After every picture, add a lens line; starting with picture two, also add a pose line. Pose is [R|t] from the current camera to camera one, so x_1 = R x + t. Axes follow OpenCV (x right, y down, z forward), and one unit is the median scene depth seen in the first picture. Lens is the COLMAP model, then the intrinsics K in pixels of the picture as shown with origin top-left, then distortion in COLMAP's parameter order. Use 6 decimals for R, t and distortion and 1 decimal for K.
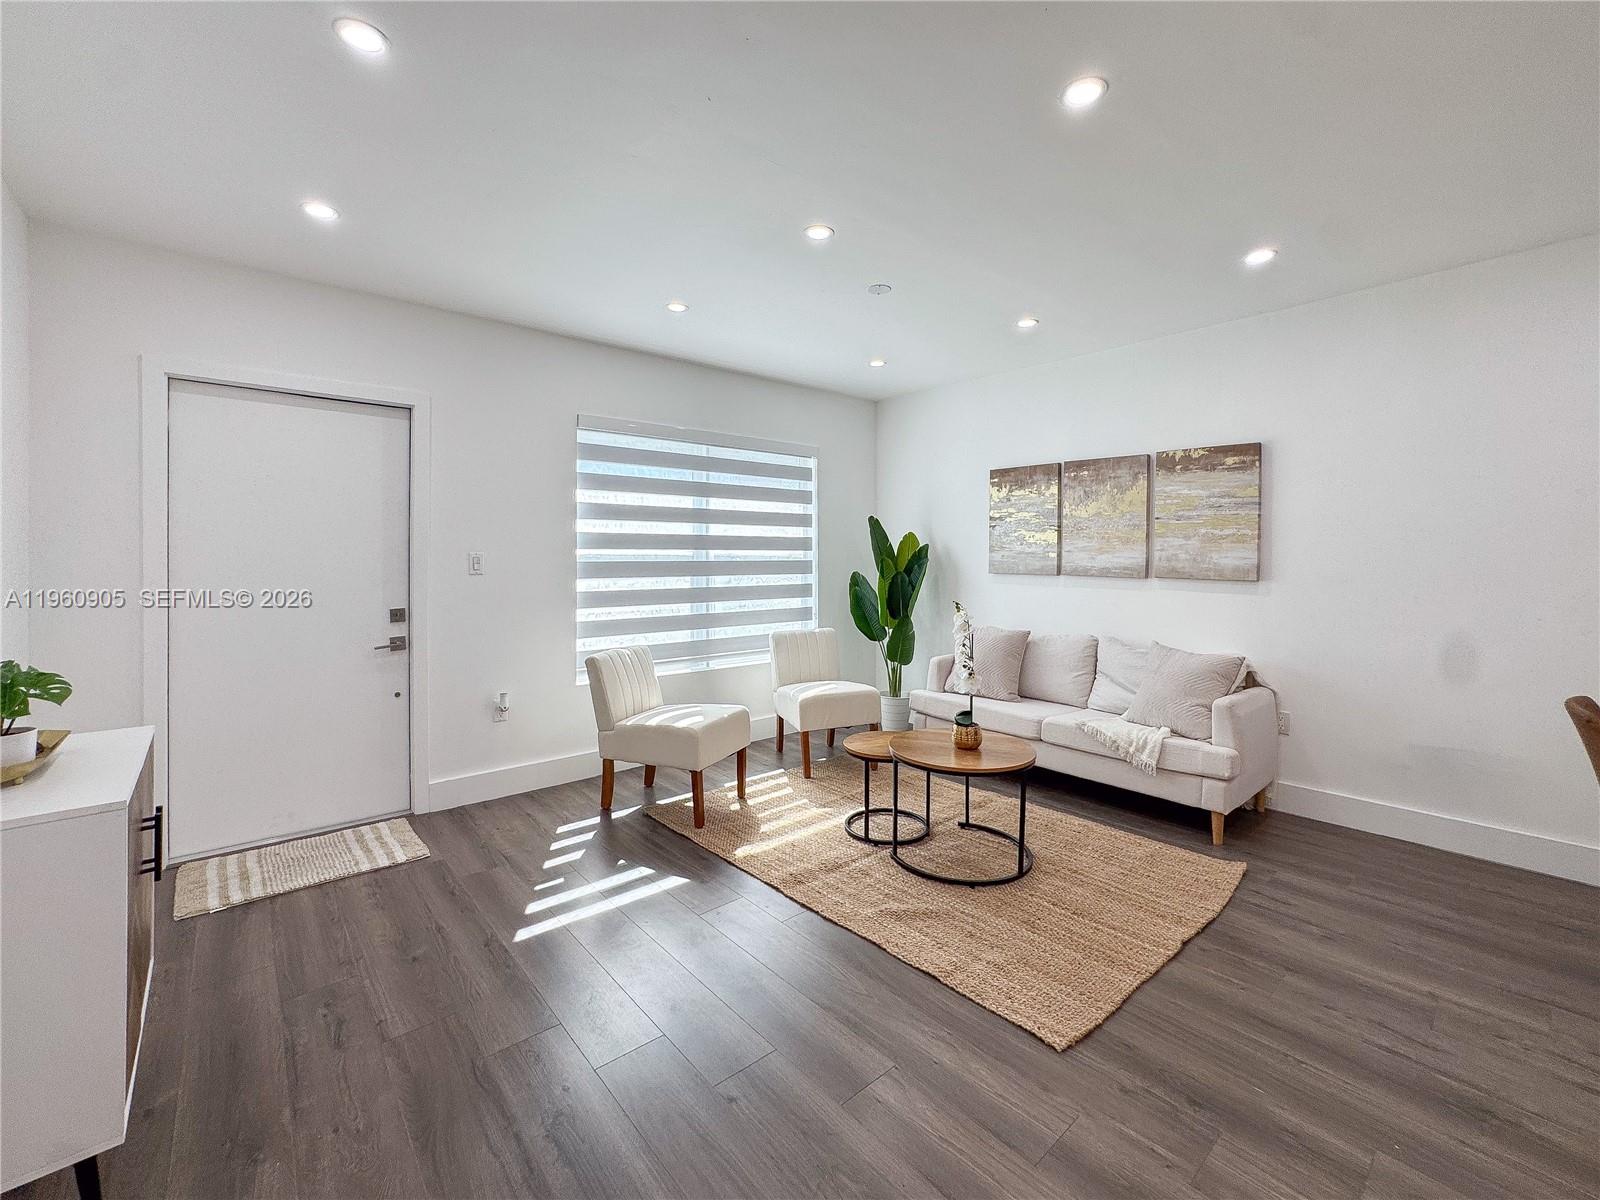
lens RADIAL K [[694.1, 0, 805.8], [0, 694.1, 541.9], [0, 0, 1]] dist [-0.021502, 0.000088]
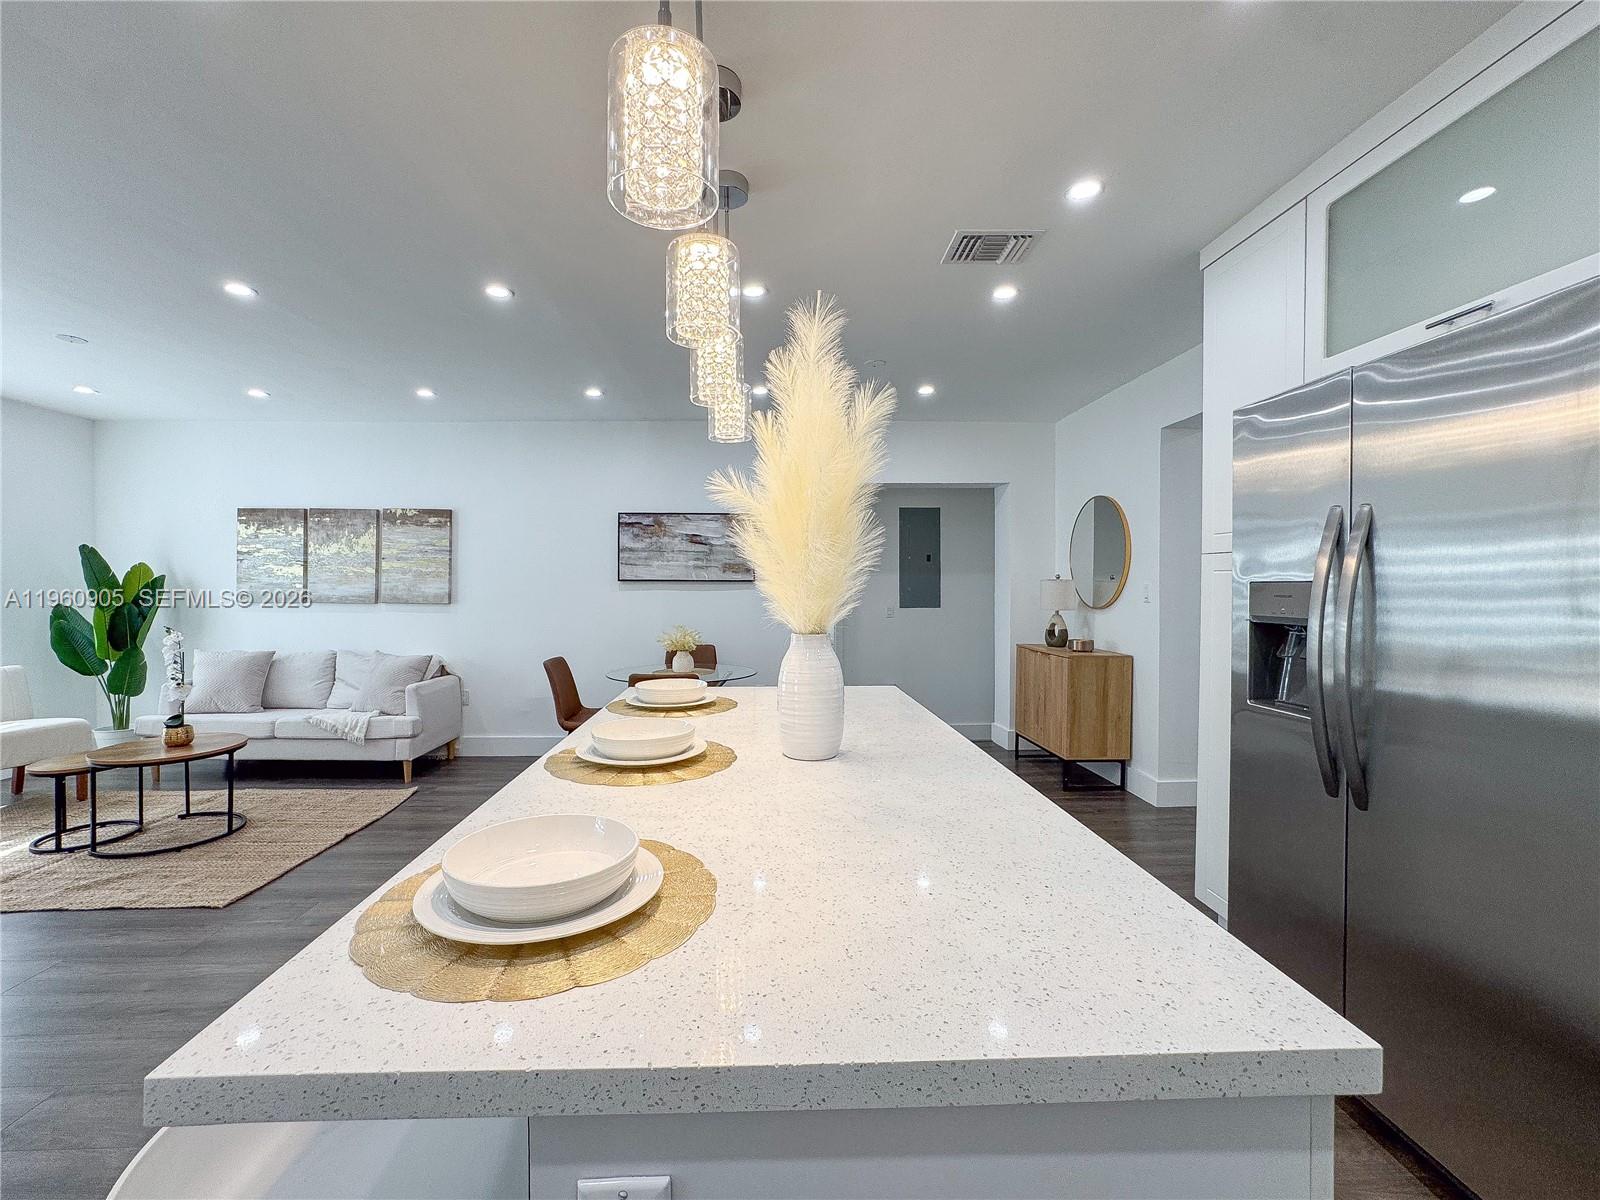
lens RADIAL K [[670.0, 0, 762.5], [0, 670.0, 593.0], [0, 0, 1]] dist [-0.016042, 0.014194]
pose [[0.656839, -0.010926, 0.753952, 0.018079], [-0.014440, 0.999529, 0.027066, -0.012647], [-0.753893, -0.028665, 0.656372, -0.389428]]
